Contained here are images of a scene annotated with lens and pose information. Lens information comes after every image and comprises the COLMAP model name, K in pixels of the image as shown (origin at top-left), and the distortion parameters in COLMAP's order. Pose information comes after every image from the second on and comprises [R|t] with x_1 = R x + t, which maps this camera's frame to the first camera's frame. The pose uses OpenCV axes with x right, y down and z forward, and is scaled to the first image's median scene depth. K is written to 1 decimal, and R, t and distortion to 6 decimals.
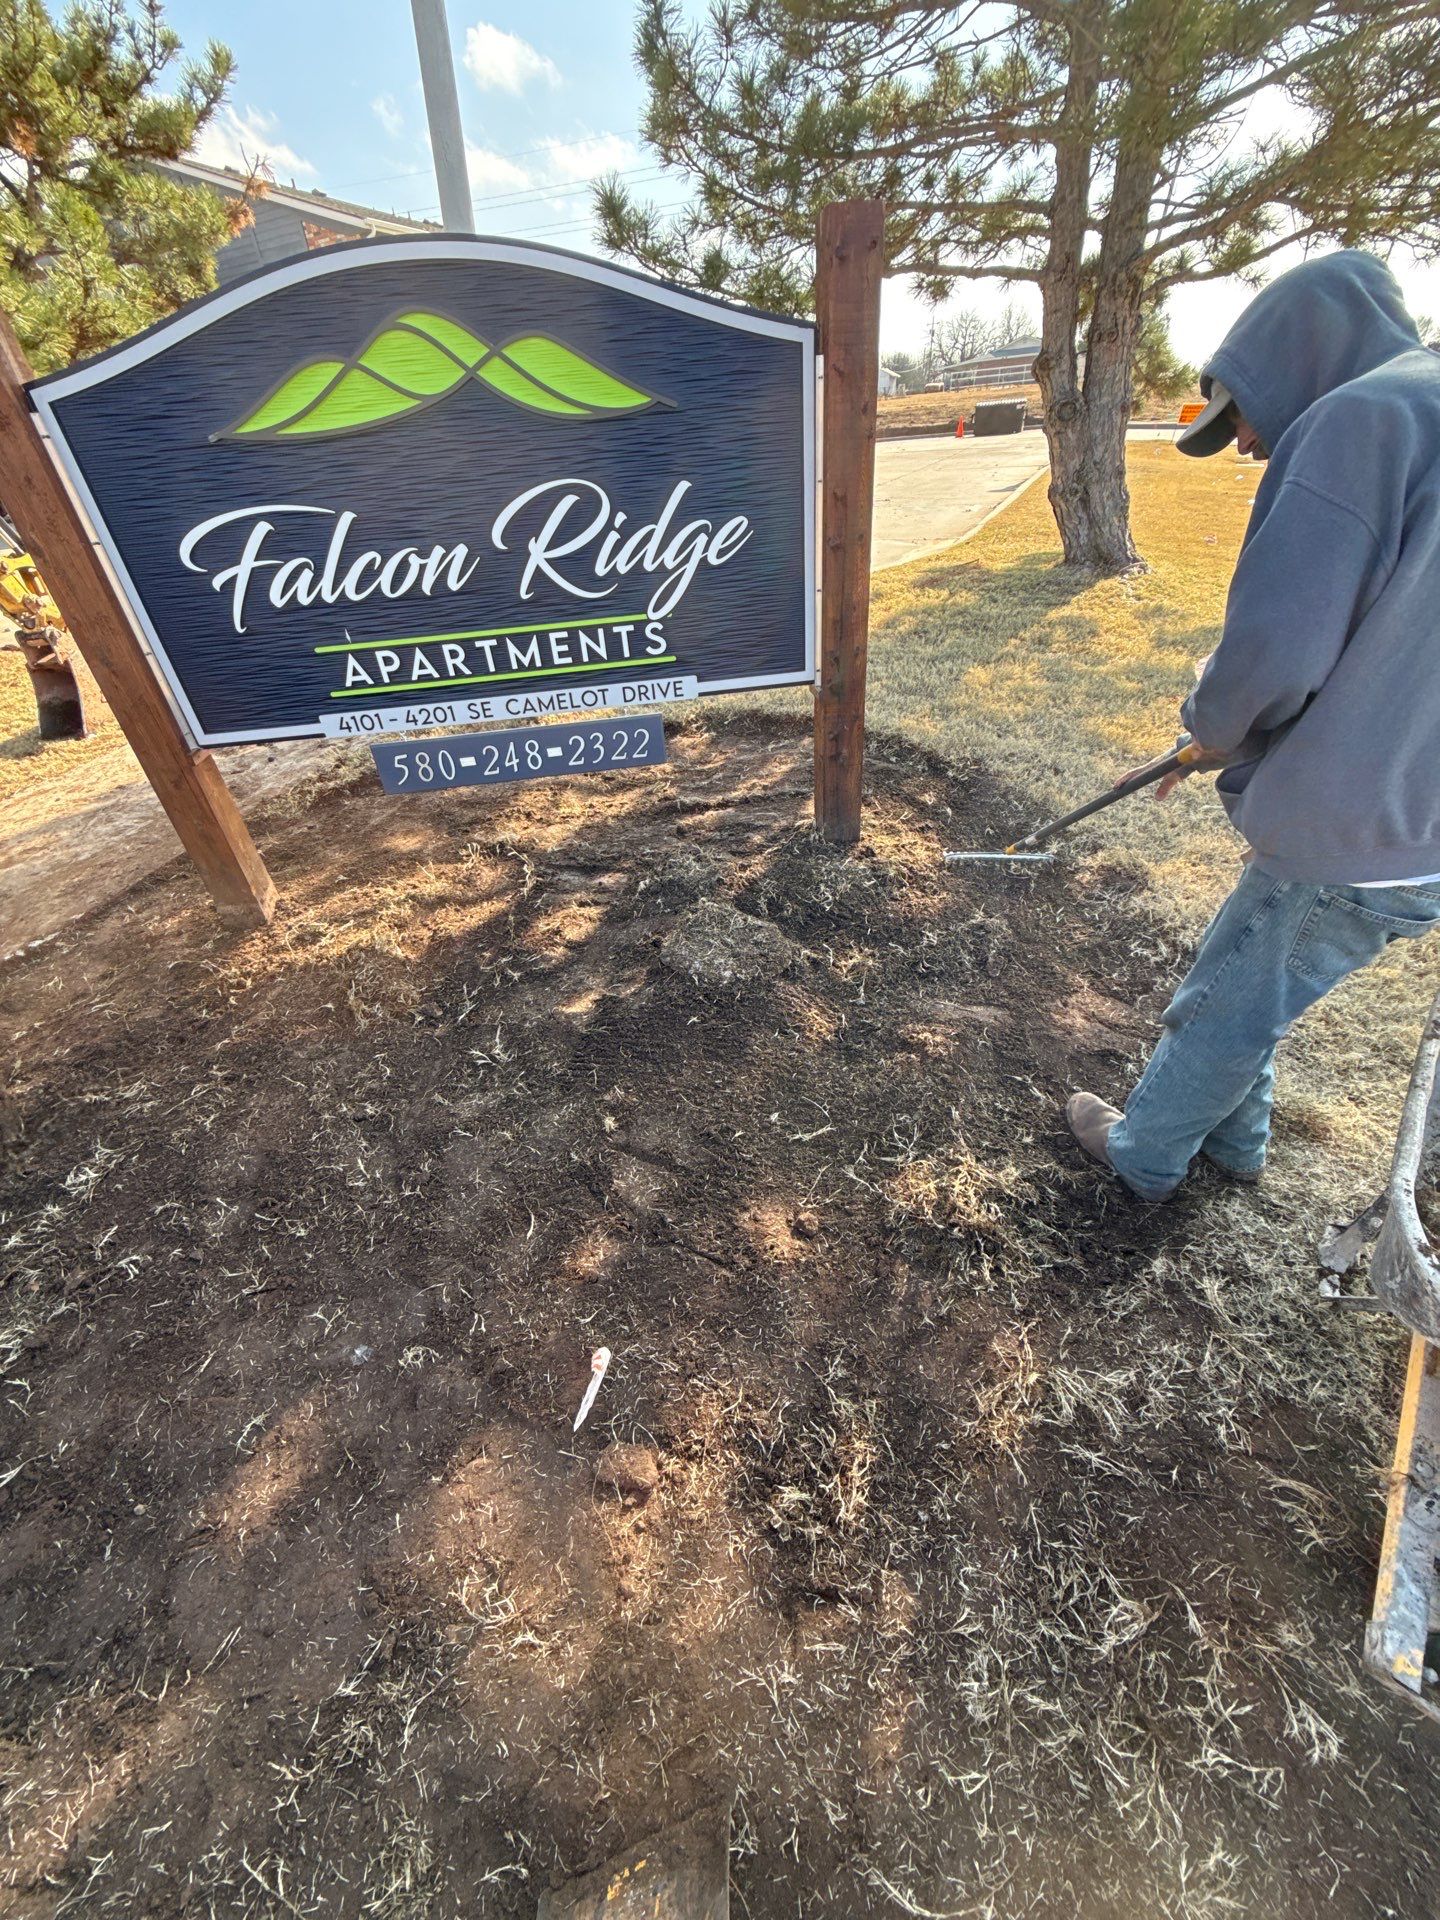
lens RADIAL K [[758.7, 0, 715.8], [0, 758.7, 952.6], [0, 0, 1]] dist [0.005533, -0.000105]
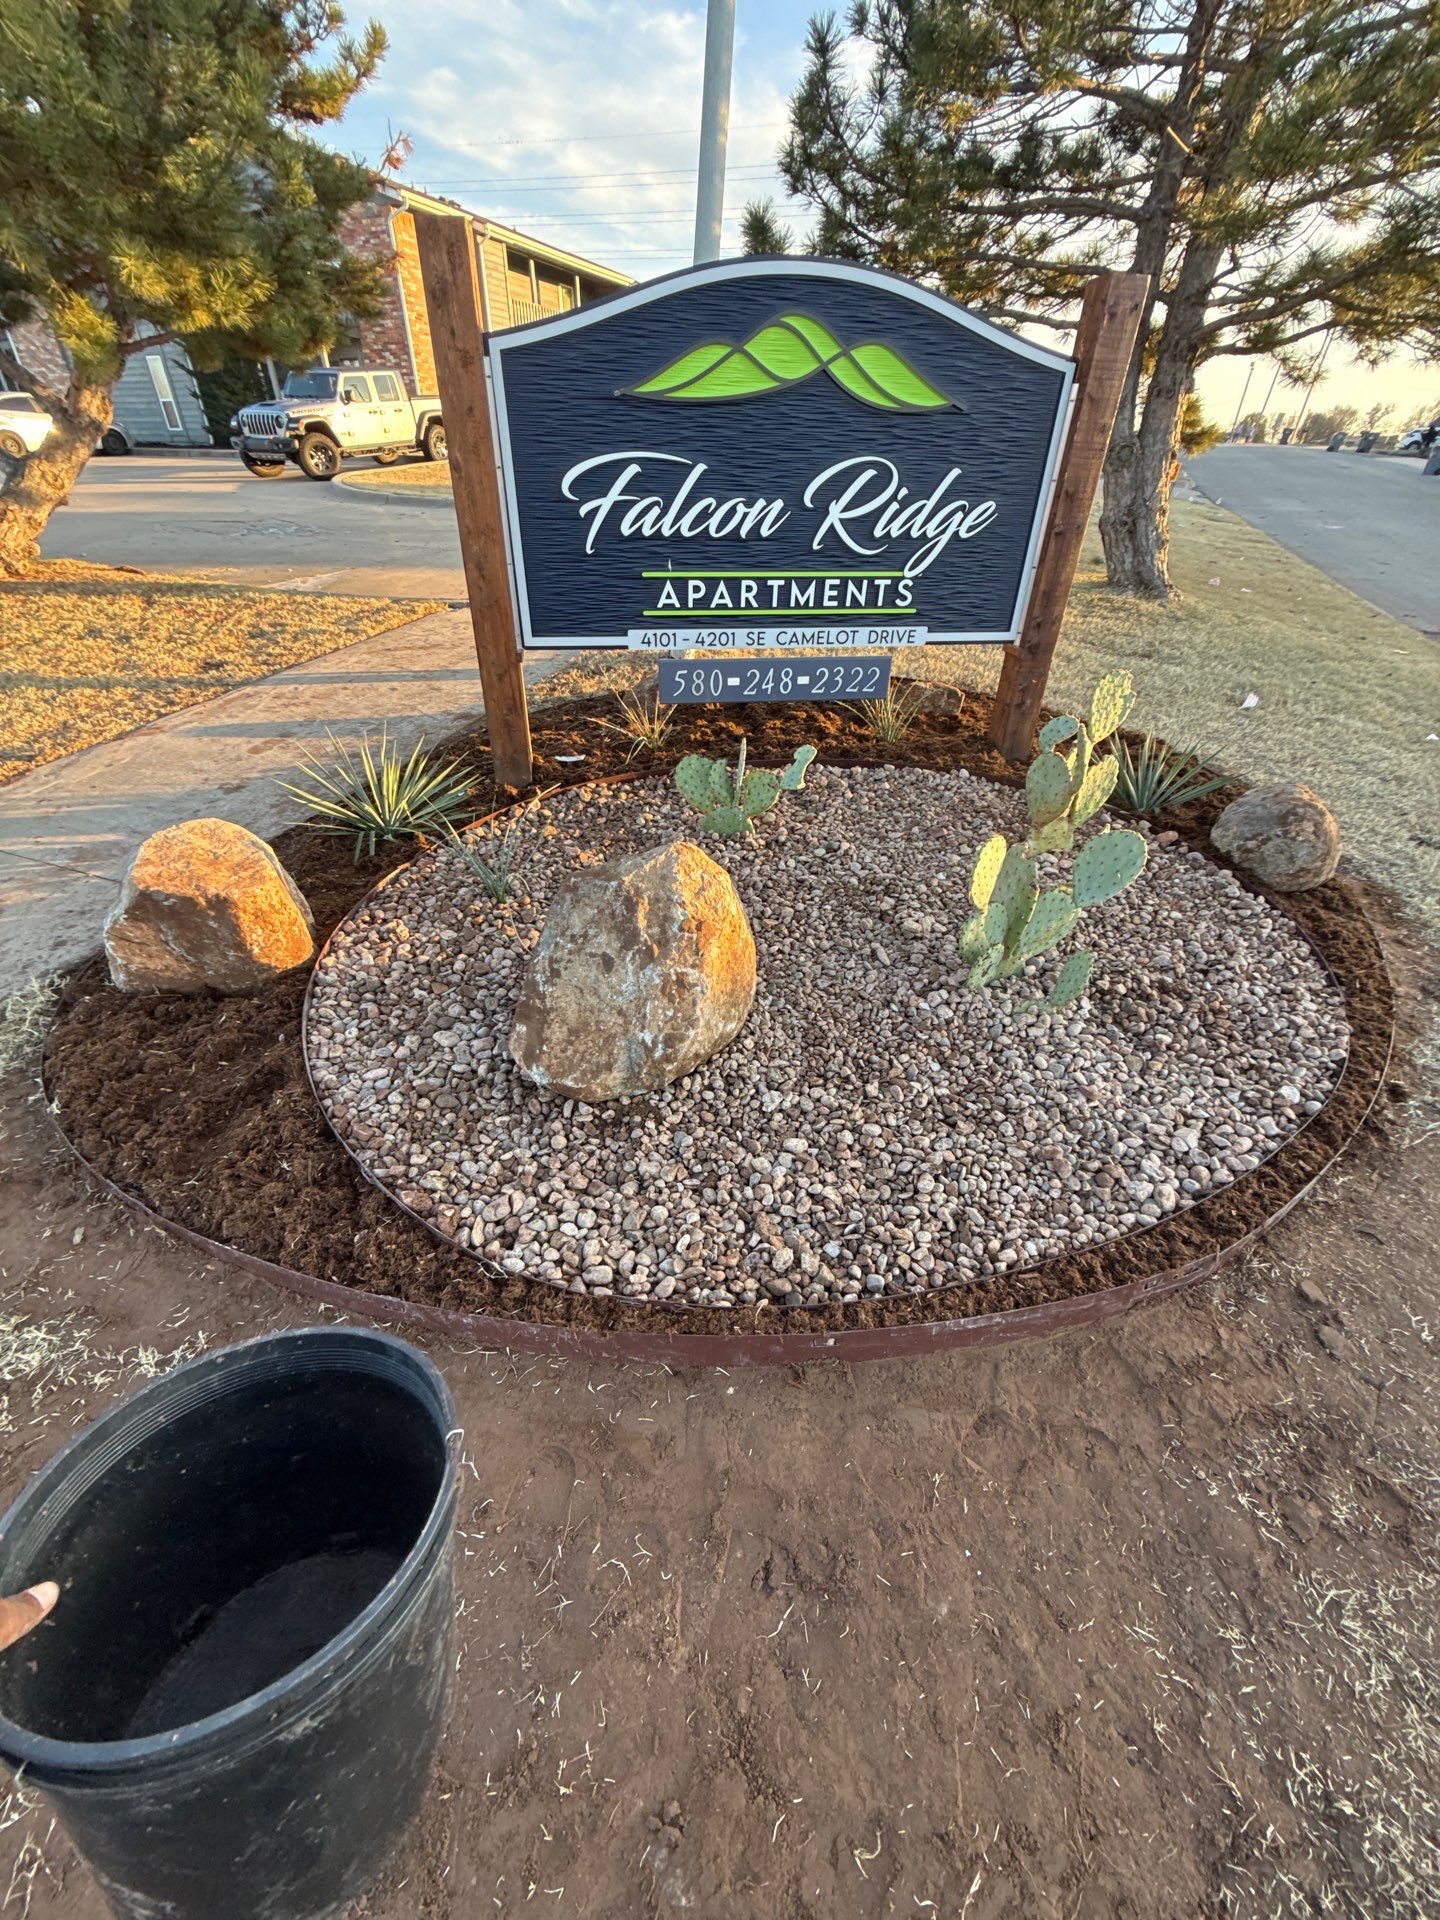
lens RADIAL K [[758.7, 0, 716.2], [0, 758.7, 954.8], [0, 0, 1]] dist [0.005533, -0.000105]
pose [[0.995337, 0.061274, 0.074496, -0.450716], [-0.060714, 0.998107, -0.009761, 0.212720], [-0.074953, 0.005193, 0.997174, -0.218577]]
